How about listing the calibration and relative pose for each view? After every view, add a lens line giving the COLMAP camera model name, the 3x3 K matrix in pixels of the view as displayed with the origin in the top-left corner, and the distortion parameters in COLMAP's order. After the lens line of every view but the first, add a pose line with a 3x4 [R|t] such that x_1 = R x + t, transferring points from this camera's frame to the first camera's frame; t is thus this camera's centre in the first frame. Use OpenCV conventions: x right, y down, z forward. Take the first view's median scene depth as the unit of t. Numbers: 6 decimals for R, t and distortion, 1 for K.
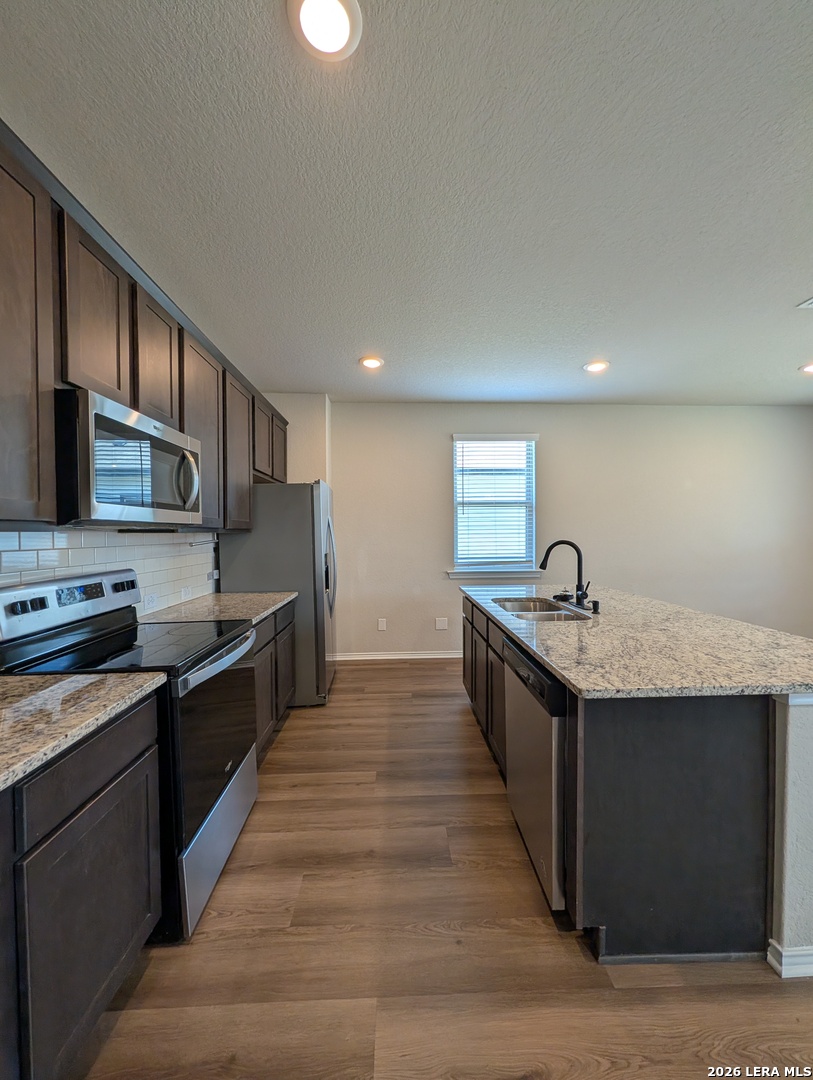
lens RADIAL K [[416.4, 0, 406.5], [0, 416.4, 540.0], [0, 0, 1]] dist [0.000388, 0.000039]
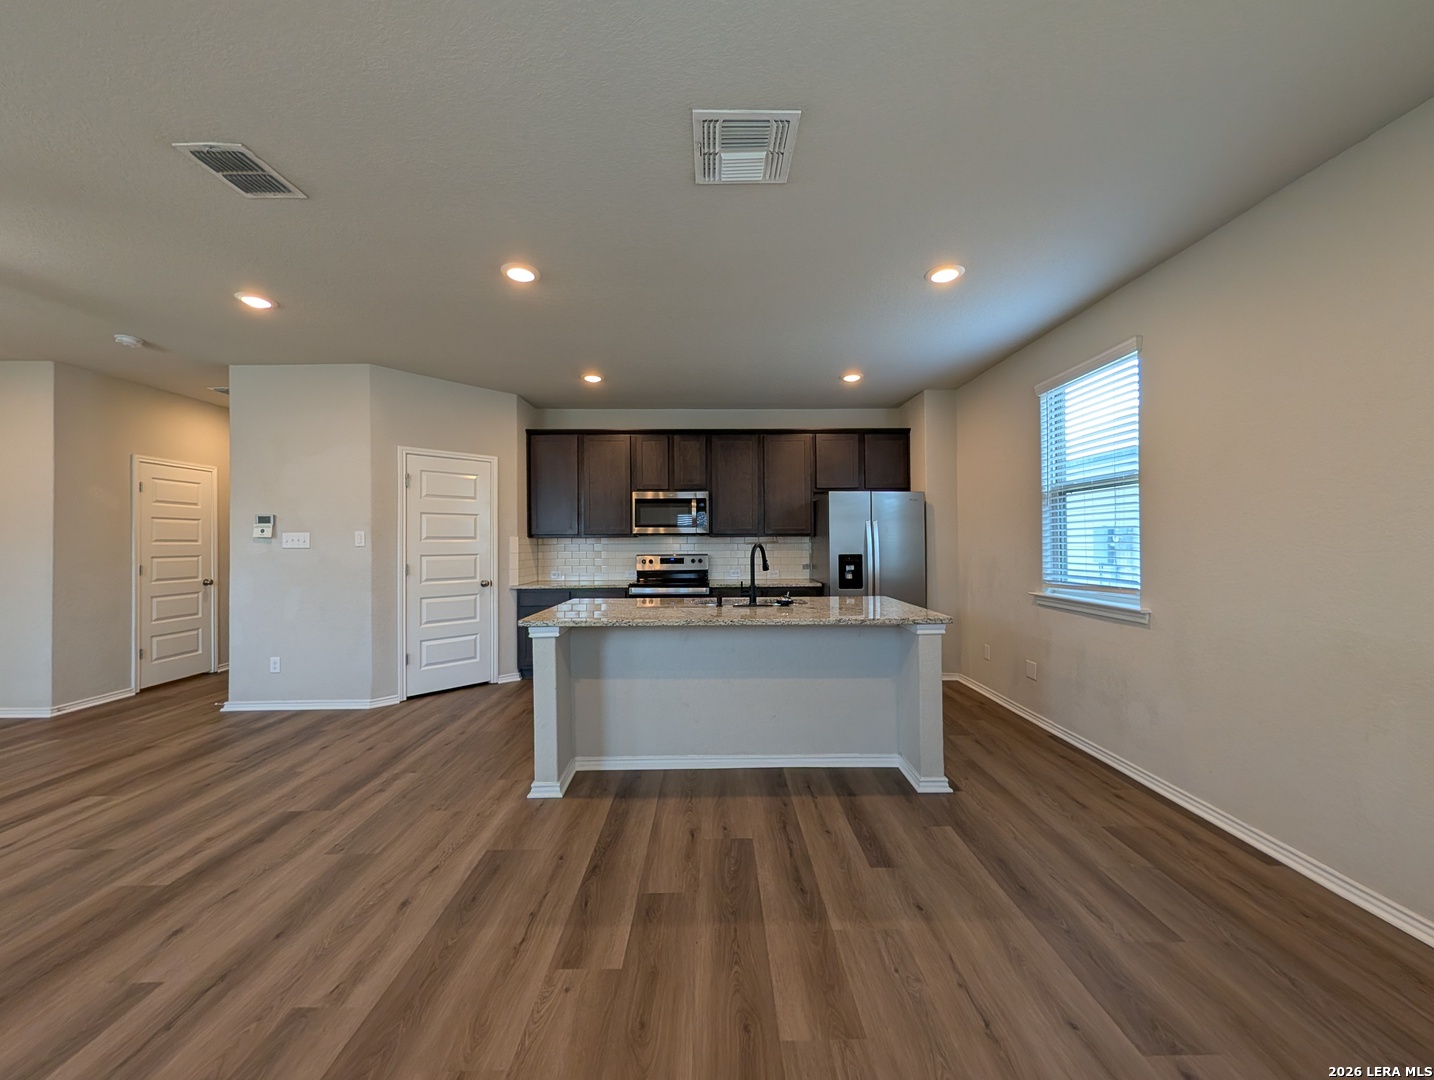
lens RADIAL K [[552.8, 0, 718.4], [0, 552.8, 534.6], [0, 0, 1]] dist [0.000388, 0.000039]
pose [[-0.021678, -0.005516, -0.999750, 2.326692], [-0.007762, 0.999956, -0.005349, -0.016304], [0.999735, 0.007644, -0.021720, 1.193860]]
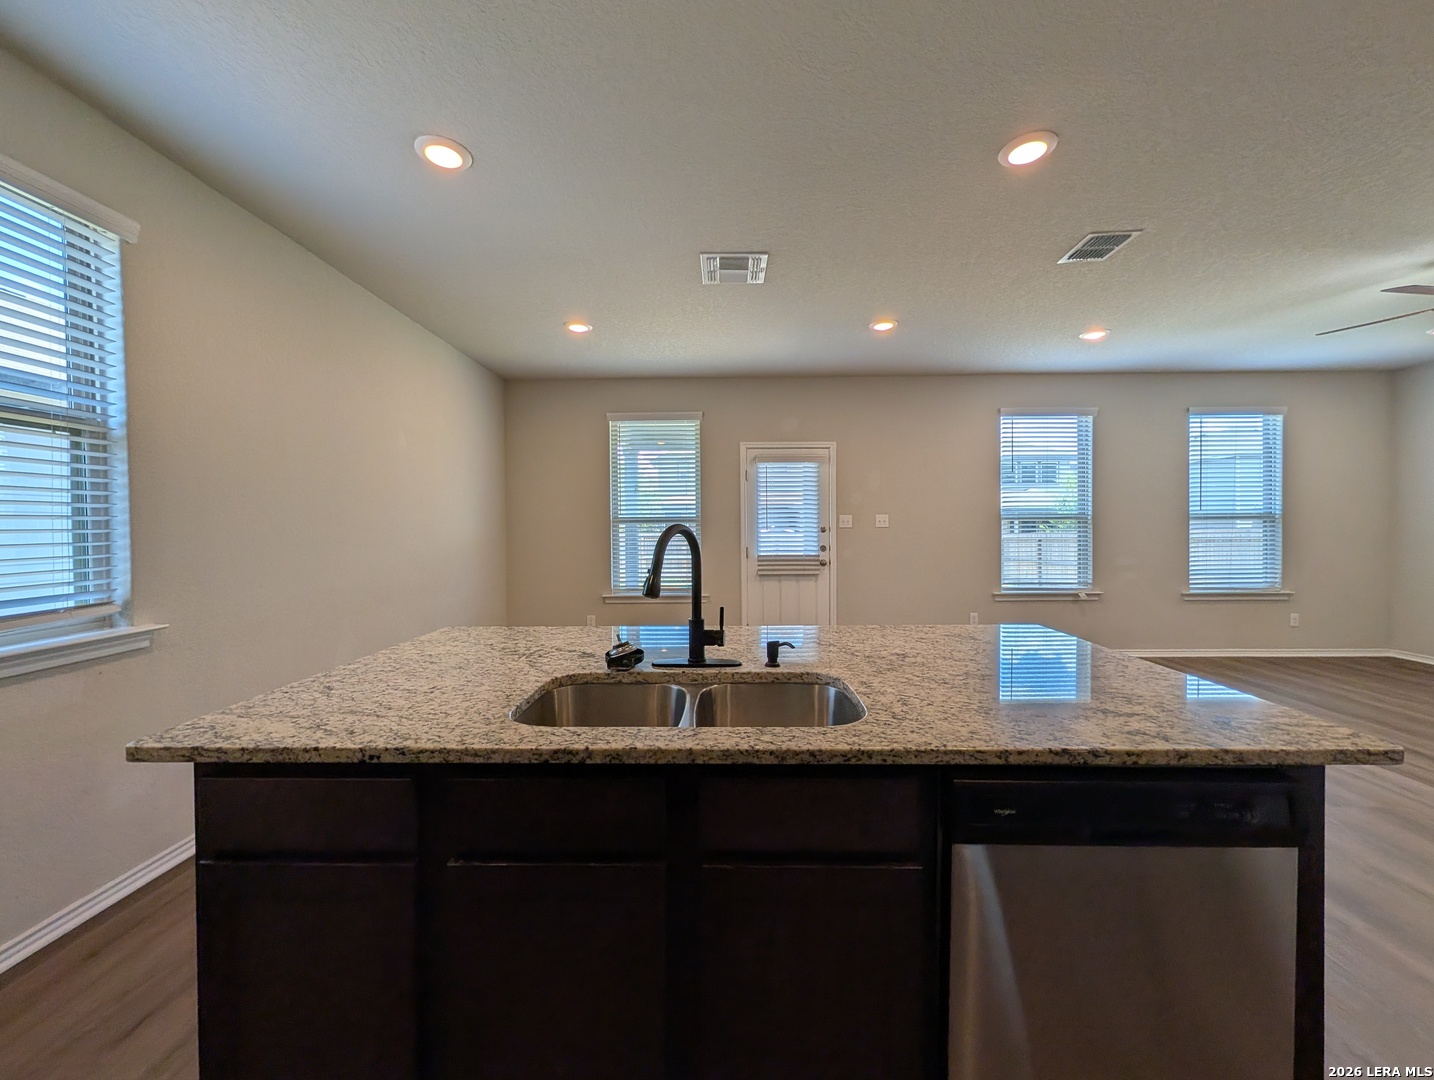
lens RADIAL K [[552.8, 0, 718.4], [0, 552.8, 534.6], [0, 0, 1]] dist [0.000388, 0.000039]
pose [[0.044274, -0.012416, 0.998942, -0.261980], [0.020863, 0.999716, 0.011501, 0.008729], [-0.998802, 0.020331, 0.044520, 1.207798]]
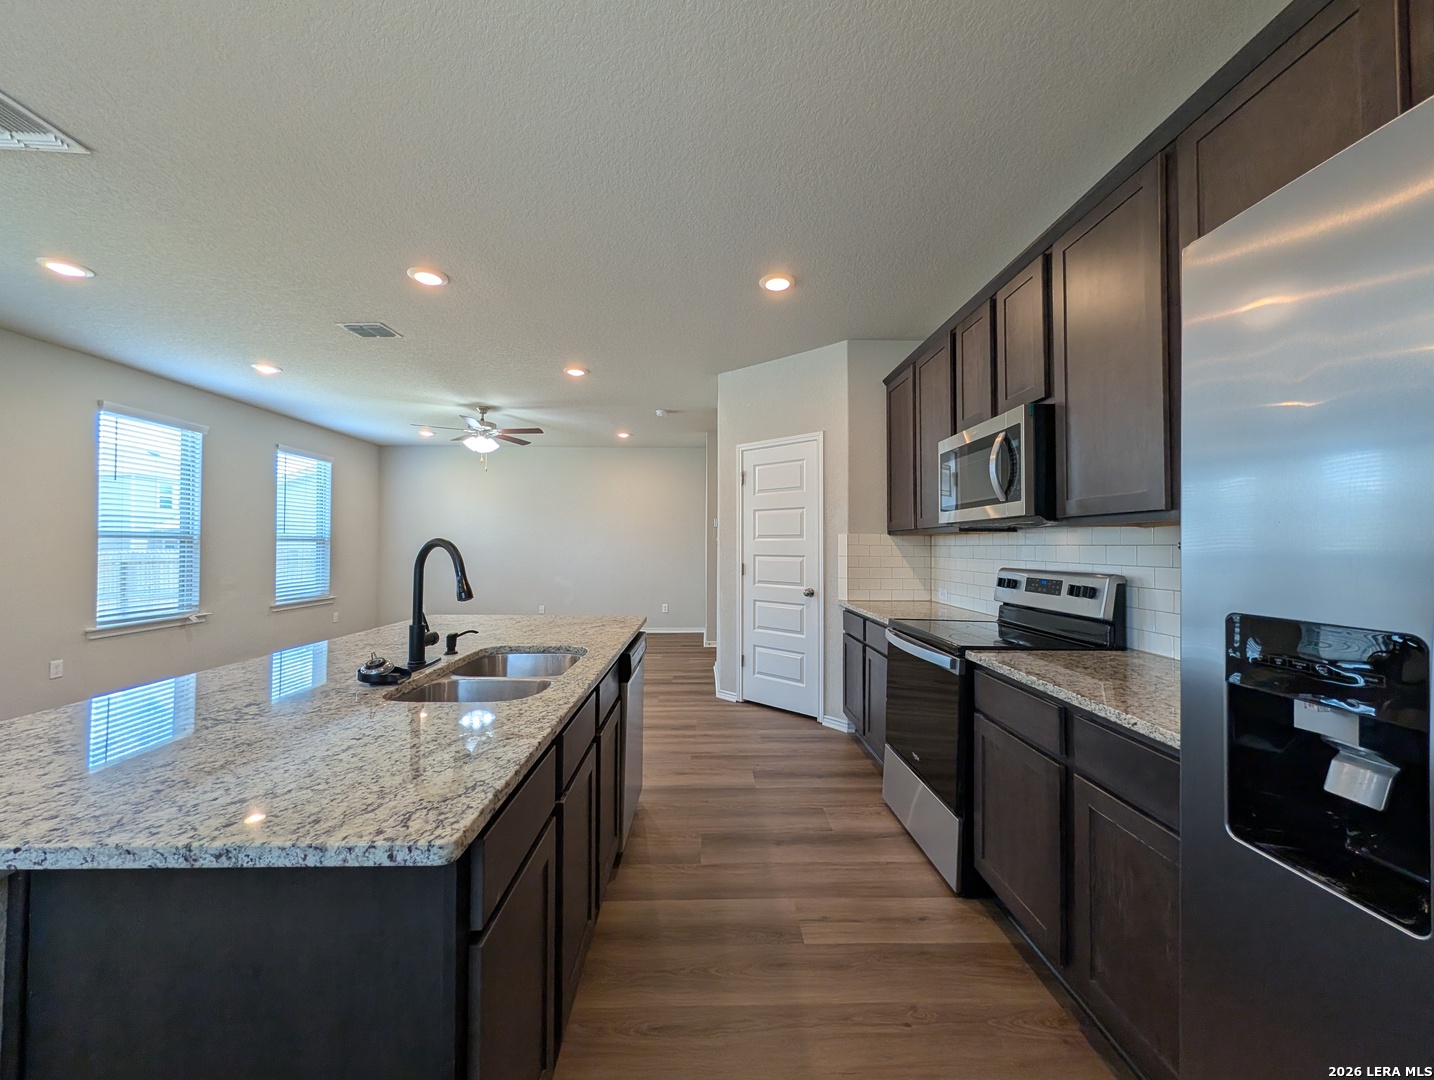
lens RADIAL K [[552.8, 0, 718.4], [0, 552.8, 534.6], [0, 0, 1]] dist [0.000388, 0.000039]
pose [[-0.999974, 0.001479, 0.007123, 0.046754], [0.001435, 0.999980, -0.006234, 0.001757], [-0.007132, -0.006223, -0.999955, 2.145949]]
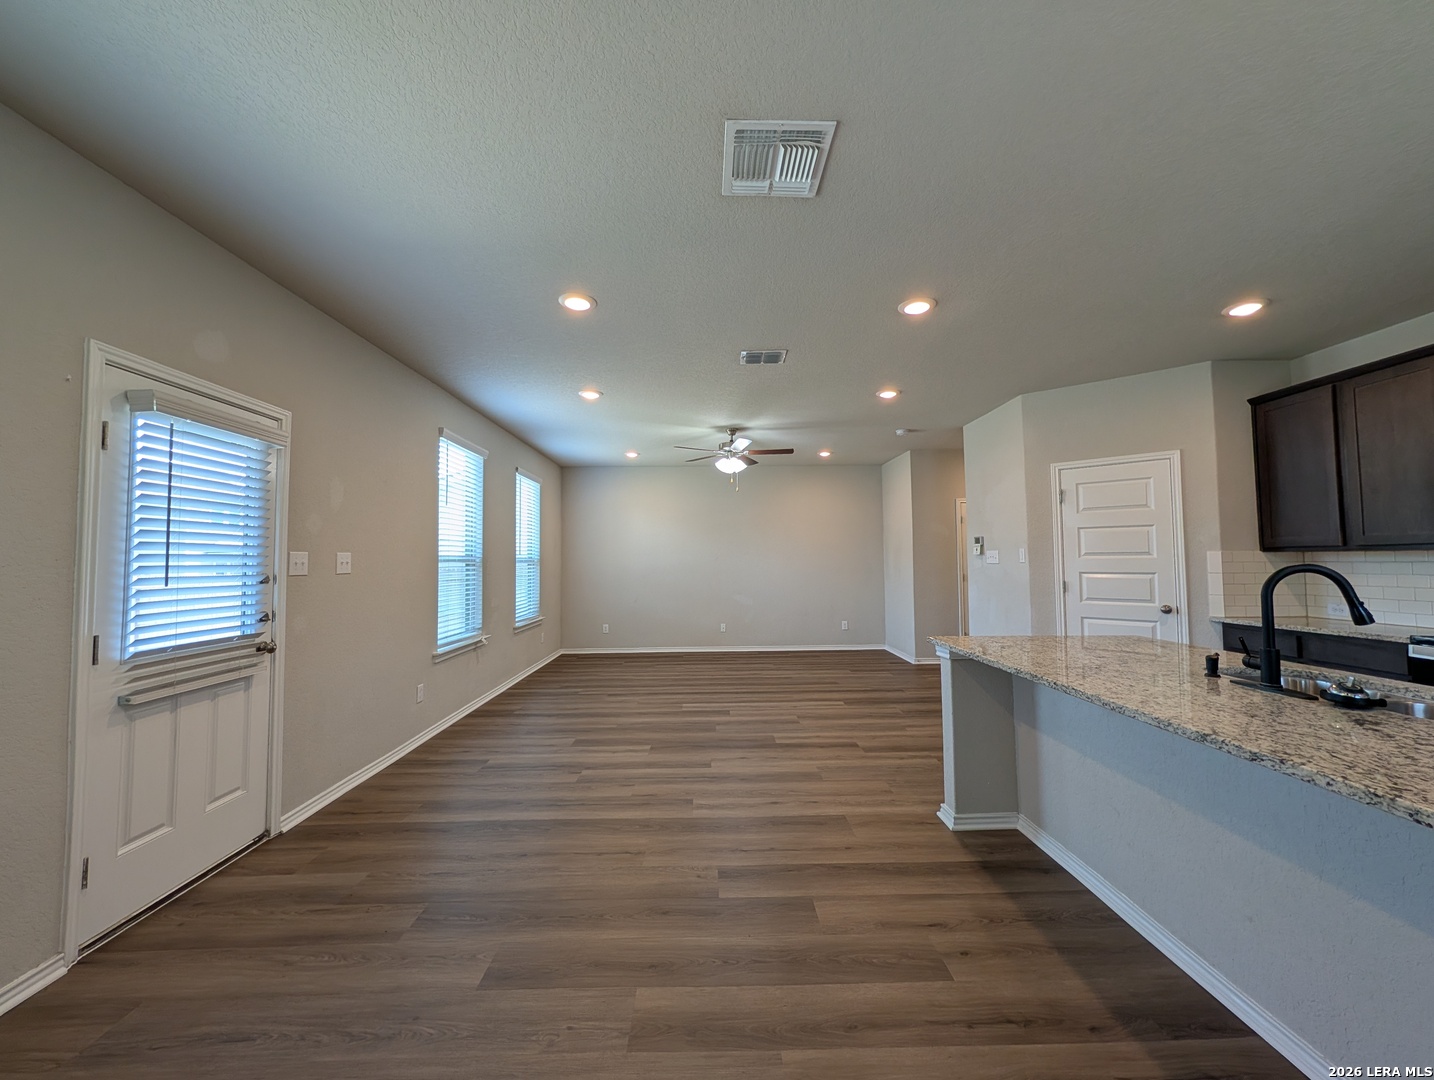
lens RADIAL K [[552.8, 0, 718.4], [0, 552.8, 534.6], [0, 0, 1]] dist [0.000388, 0.000039]
pose [[-0.999871, 0.012319, 0.010271, 1.414572], [0.011968, 0.999364, -0.033581, -0.026318], [-0.010678, -0.033453, -0.999383, 2.182327]]
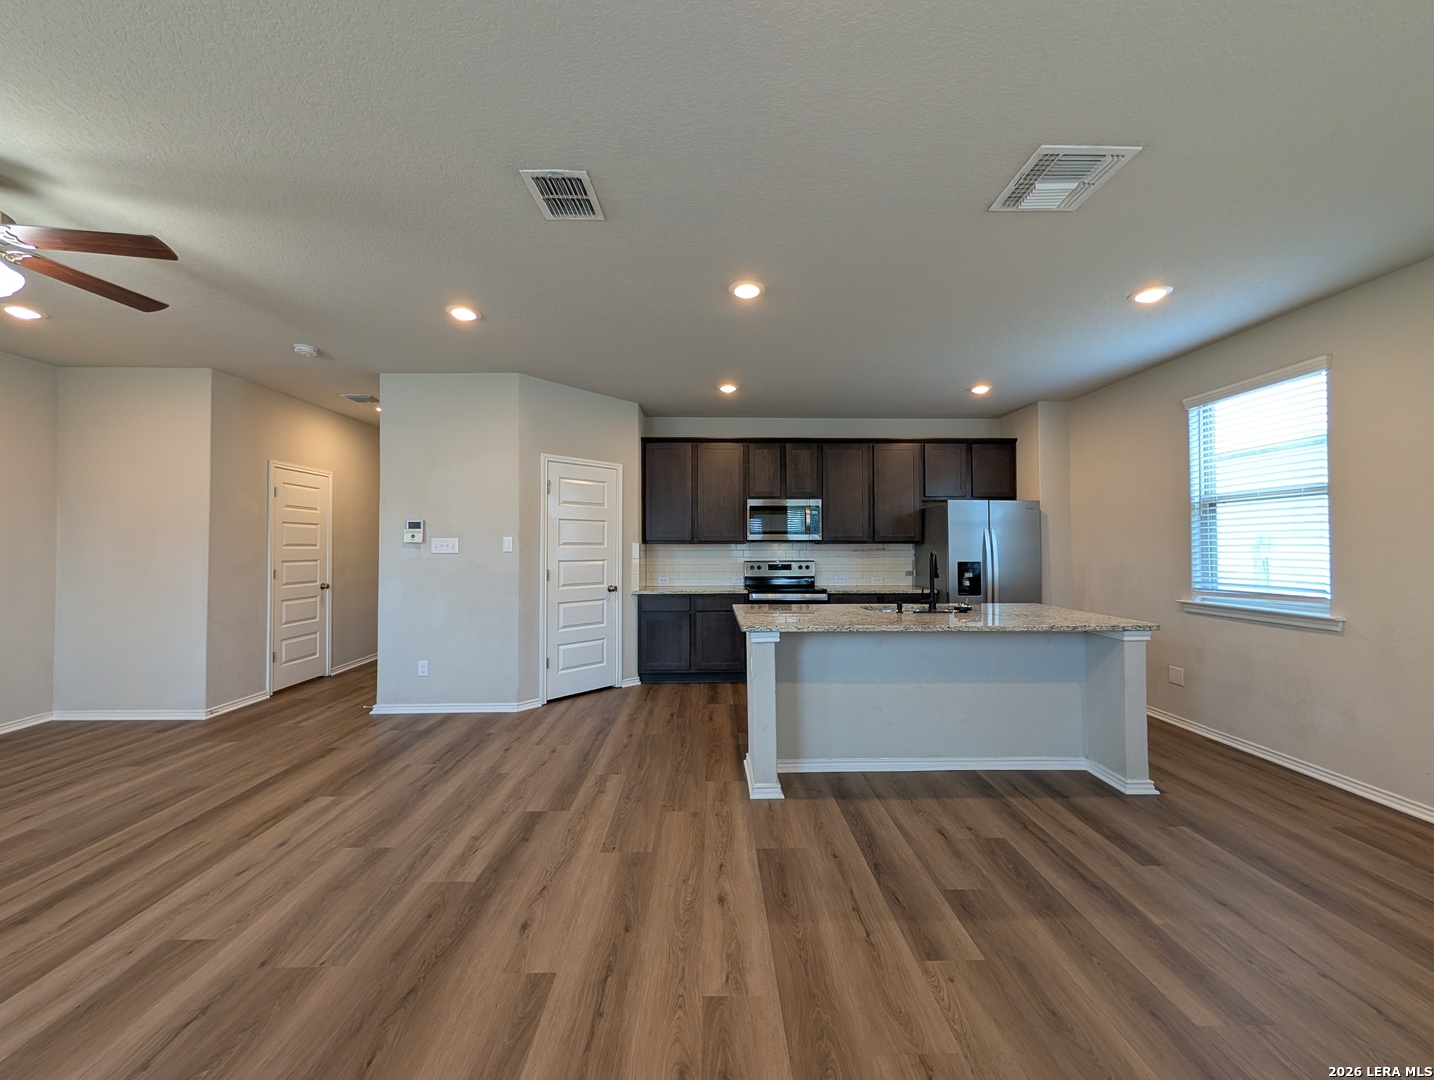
lens RADIAL K [[552.8, 0, 718.4], [0, 552.8, 534.6], [0, 0, 1]] dist [0.000388, 0.000039]
pose [[-0.014402, -0.014480, -0.999791, 2.385397], [-0.012631, 0.999818, -0.014299, -0.019061], [0.999816, 0.012423, -0.014583, 0.578268]]
